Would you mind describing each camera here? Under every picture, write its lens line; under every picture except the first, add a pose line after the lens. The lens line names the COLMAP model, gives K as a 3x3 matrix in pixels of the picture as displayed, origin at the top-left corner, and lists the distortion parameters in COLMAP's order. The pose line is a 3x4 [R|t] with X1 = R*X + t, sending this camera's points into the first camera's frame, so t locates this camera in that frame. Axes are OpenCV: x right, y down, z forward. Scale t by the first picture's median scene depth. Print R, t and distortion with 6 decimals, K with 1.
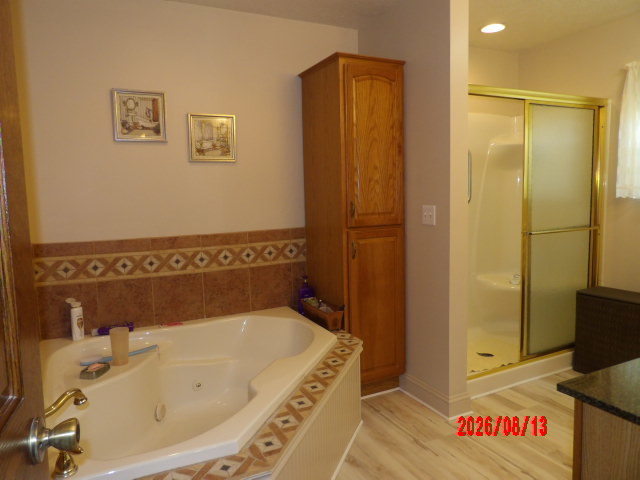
lens RADIAL K [[458.6, 0, 308.3], [0, 458.6, 239.6], [0, 0, 1]] dist [-0.001700, -0.003043]
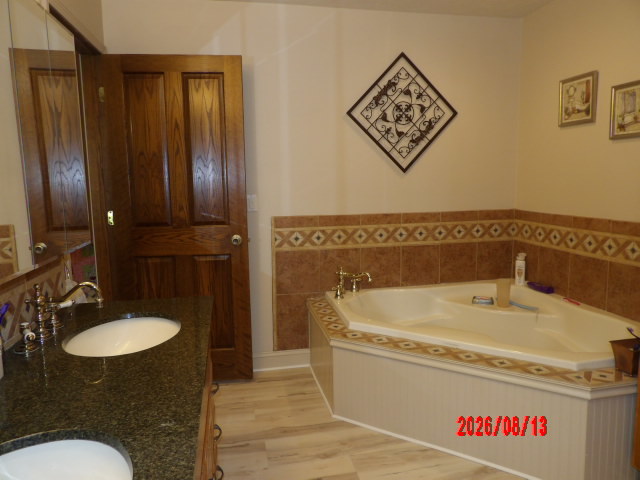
lens RADIAL K [[486.1, 0, 320.0], [0, 486.1, 240.0], [0, 0, 1]] dist [-0.003479, 0.001237]
pose [[-0.260547, 0.157134, -0.952588, 0.898390], [-0.061834, 0.981925, 0.178886, -0.115104], [0.963479, 0.105510, -0.246121, 0.728985]]
